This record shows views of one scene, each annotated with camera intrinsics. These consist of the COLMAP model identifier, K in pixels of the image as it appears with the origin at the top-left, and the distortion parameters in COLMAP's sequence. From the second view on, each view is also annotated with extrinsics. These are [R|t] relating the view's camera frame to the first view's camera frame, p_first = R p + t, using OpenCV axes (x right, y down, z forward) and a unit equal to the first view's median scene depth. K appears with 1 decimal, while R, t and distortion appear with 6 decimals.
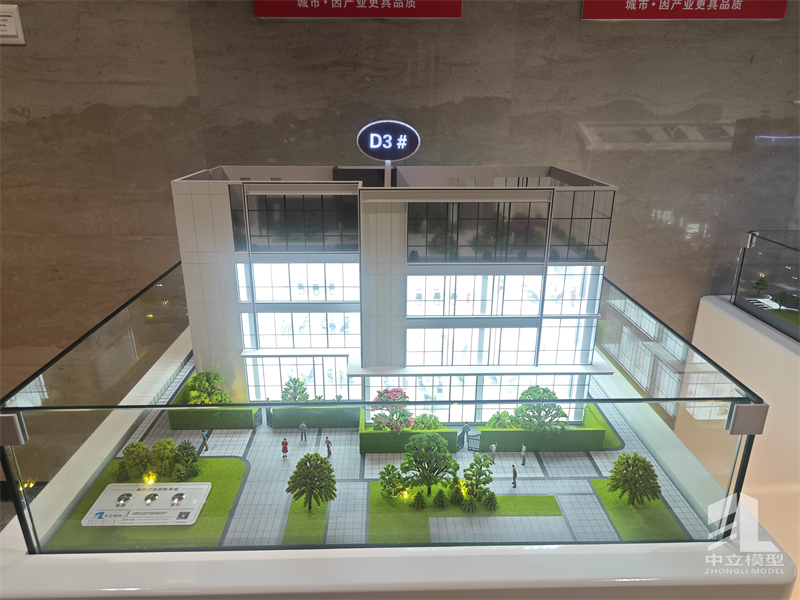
lens RADIAL K [[561.8, 0, 400.0], [0, 561.8, 300.0], [0, 0, 1]] dist [0.005999, -0.006726]
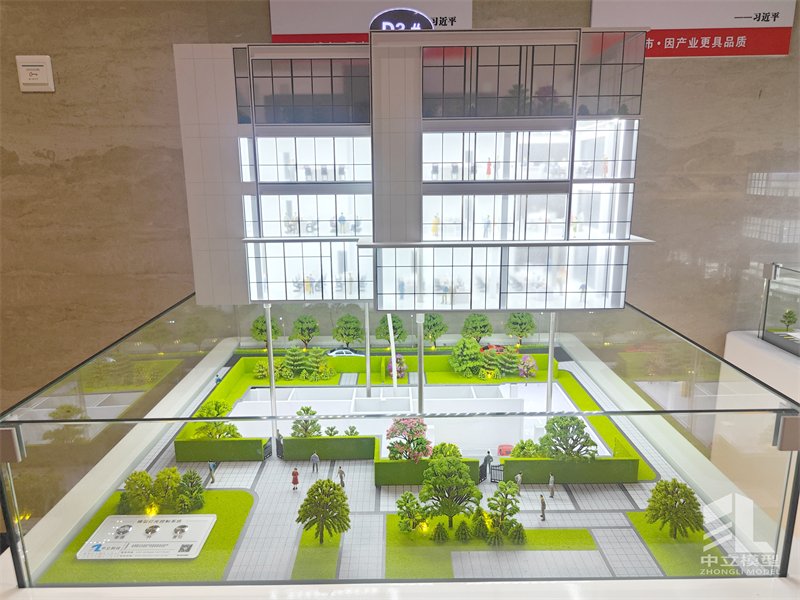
lens RADIAL K [[568.8, 0, 400.5], [0, 568.8, 283.5], [0, 0, 1]] dist [0.000516, -0.003704]
pose [[0.999567, -0.014025, -0.025858, -0.000483], [0.010613, 0.991761, -0.127661, 0.065677], [0.027435, 0.127331, 0.991481, 0.022314]]
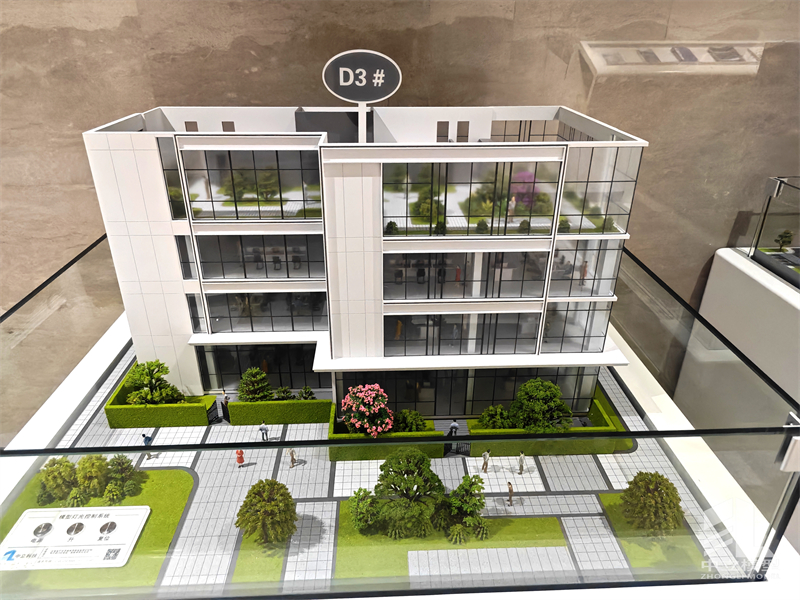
lens RADIAL K [[561.8, 0, 400.0], [0, 561.8, 300.0], [0, 0, 1]] dist [0.005999, -0.006726]
pose [[0.999917, -0.004611, 0.012056, 0.027961], [0.003056, 0.992031, 0.125959, -0.082057], [-0.012540, -0.125912, 0.991962, 0.195301]]
